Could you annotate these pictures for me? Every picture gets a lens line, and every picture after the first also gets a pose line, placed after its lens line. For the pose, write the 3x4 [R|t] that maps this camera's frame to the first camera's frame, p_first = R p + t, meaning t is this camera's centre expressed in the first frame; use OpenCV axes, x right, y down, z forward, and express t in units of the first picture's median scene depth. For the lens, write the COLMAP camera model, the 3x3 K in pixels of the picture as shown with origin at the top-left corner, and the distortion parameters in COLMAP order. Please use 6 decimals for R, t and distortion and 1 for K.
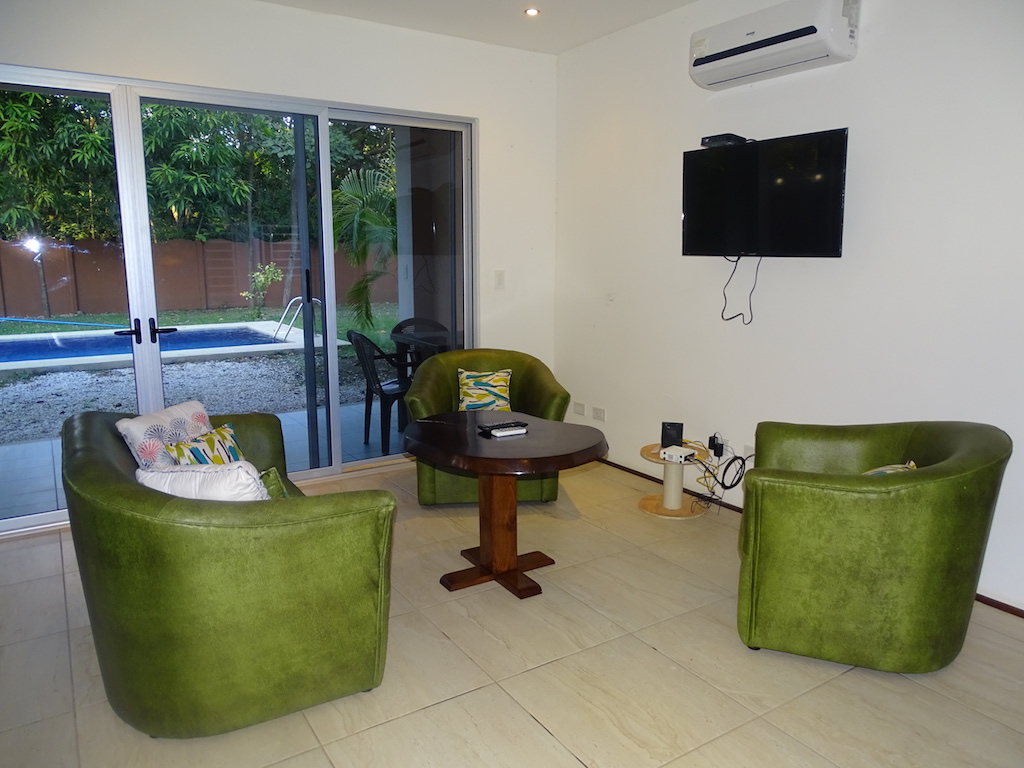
lens RADIAL K [[744.8, 0, 495.1], [0, 744.8, 383.0], [0, 0, 1]] dist [0.018013, -0.008110]
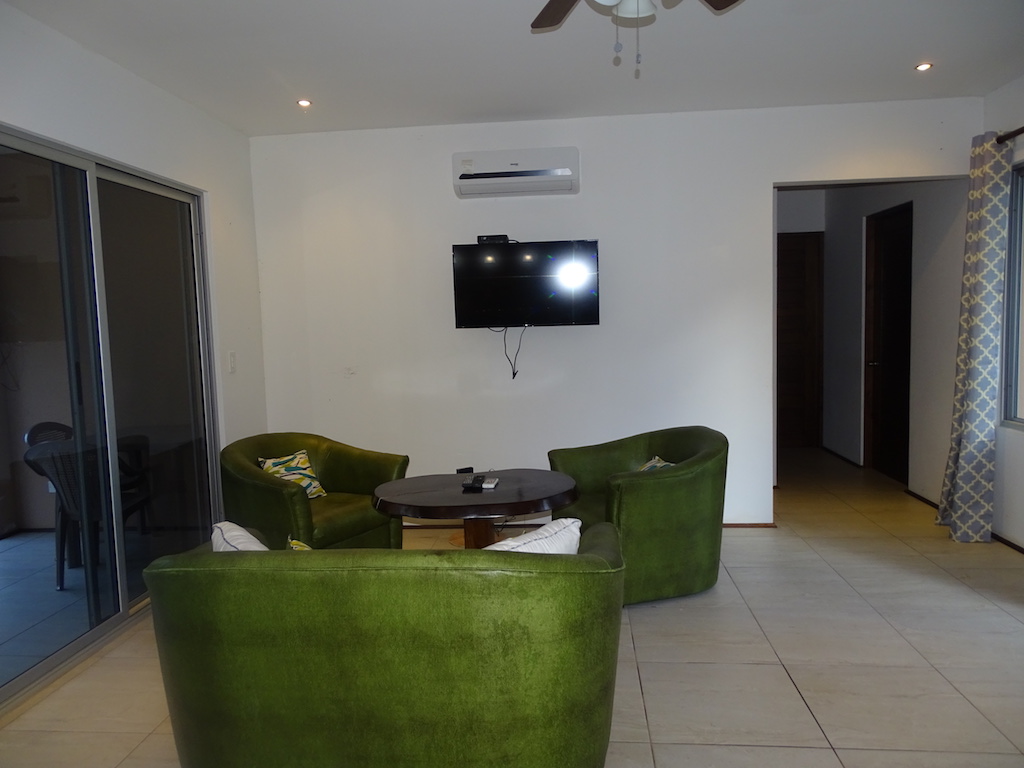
lens RADIAL K [[744.8, 0, 495.1], [0, 744.8, 383.0], [0, 0, 1]] dist [0.018013, -0.008110]
pose [[0.625260, -0.086480, 0.775610, -0.591741], [0.161363, 0.986691, -0.020068, -0.046470], [-0.763553, 0.137702, 0.630893, 0.186432]]
